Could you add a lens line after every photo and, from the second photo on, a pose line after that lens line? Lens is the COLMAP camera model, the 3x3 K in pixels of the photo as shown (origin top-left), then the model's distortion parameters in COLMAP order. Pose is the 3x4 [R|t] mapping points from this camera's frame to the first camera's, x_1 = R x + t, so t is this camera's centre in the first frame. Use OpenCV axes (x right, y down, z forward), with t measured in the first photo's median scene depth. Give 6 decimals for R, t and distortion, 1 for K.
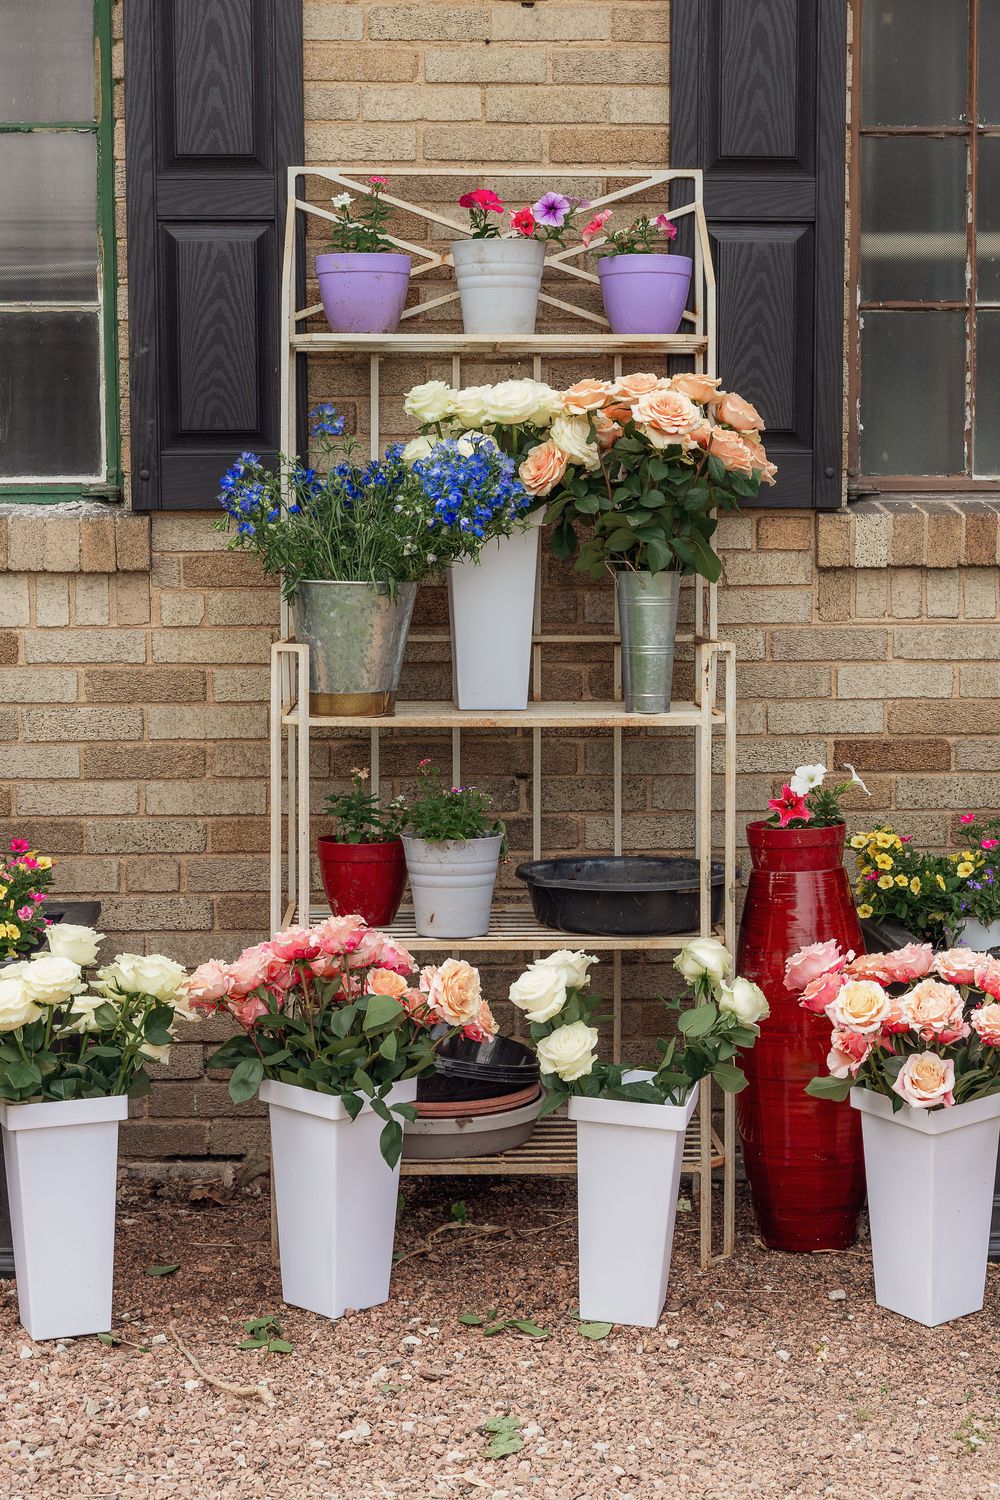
lens RADIAL K [[2654.1, 0, 500.8], [0, 2654.1, 549.7], [0, 0, 1]] dist [0.023351, -0.128249]
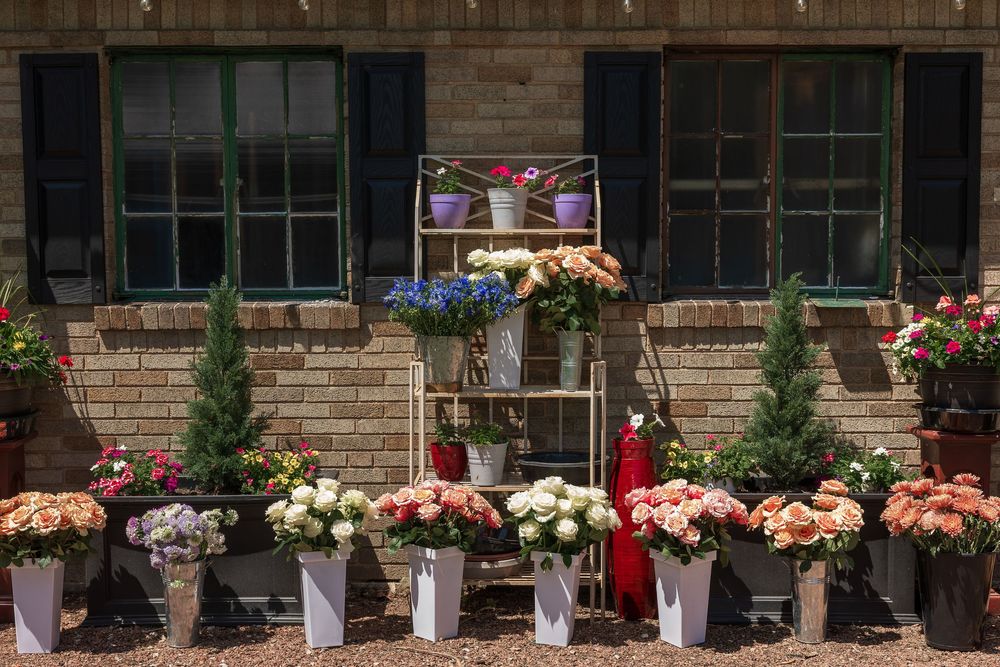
lens RADIAL K [[1638.8, 0, 500.5], [0, 1638.8, 292.4], [0, 0, 1]] dist [0.011330, 0.841359]
pose [[0.998317, -0.000136, -0.058000, 0.074872], [0.000775, 0.999939, 0.010999, -0.039805], [0.057995, -0.011025, 0.998256, -0.430690]]
